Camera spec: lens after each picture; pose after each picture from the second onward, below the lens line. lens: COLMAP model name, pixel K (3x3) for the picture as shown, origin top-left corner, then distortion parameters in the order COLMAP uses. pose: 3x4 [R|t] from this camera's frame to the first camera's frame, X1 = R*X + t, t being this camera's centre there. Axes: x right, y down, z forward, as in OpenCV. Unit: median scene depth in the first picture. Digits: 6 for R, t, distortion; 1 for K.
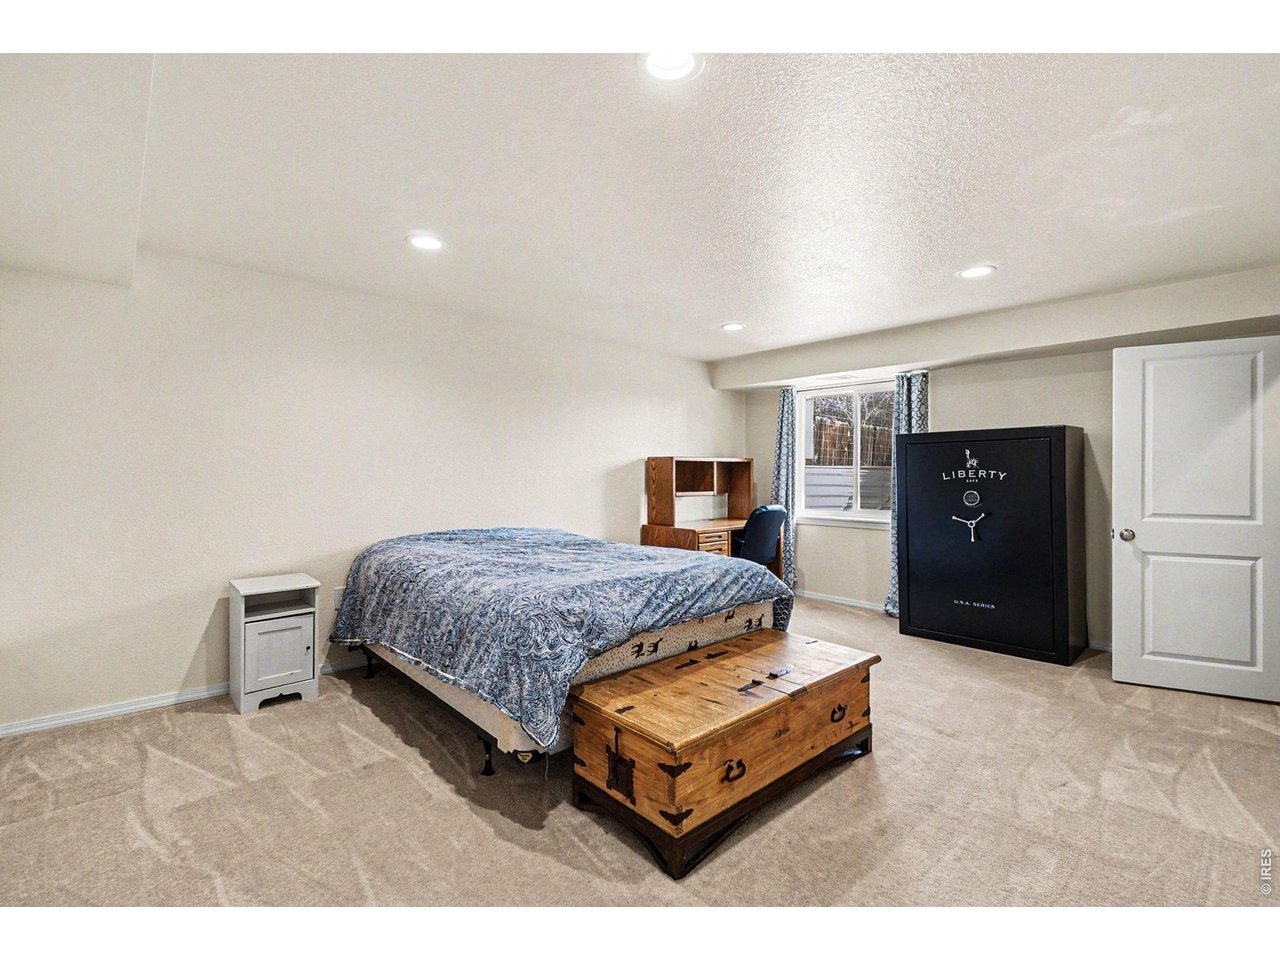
lens RADIAL K [[571.1, 0, 631.2], [0, 571.1, 479.0], [0, 0, 1]] dist [-0.010234, 0.001444]
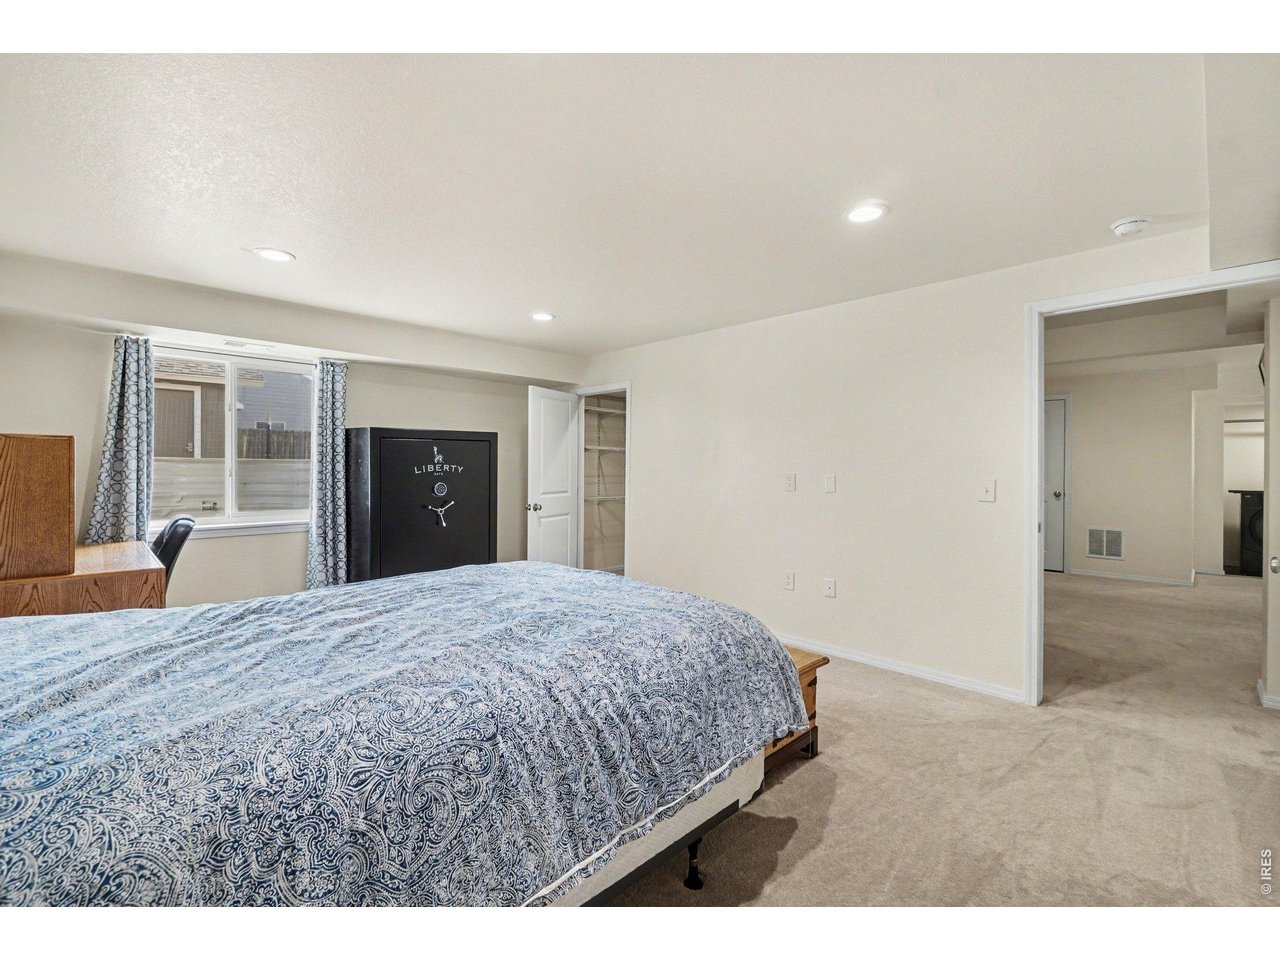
lens RADIAL K [[571.1, 0, 631.4], [0, 571.1, 469.8], [0, 0, 1]] dist [-0.010234, 0.001444]
pose [[-0.031419, -0.006853, 0.999483, -0.574232], [0.003953, 0.999968, 0.006981, -0.011729], [-0.999498, 0.004170, -0.031391, 0.648944]]
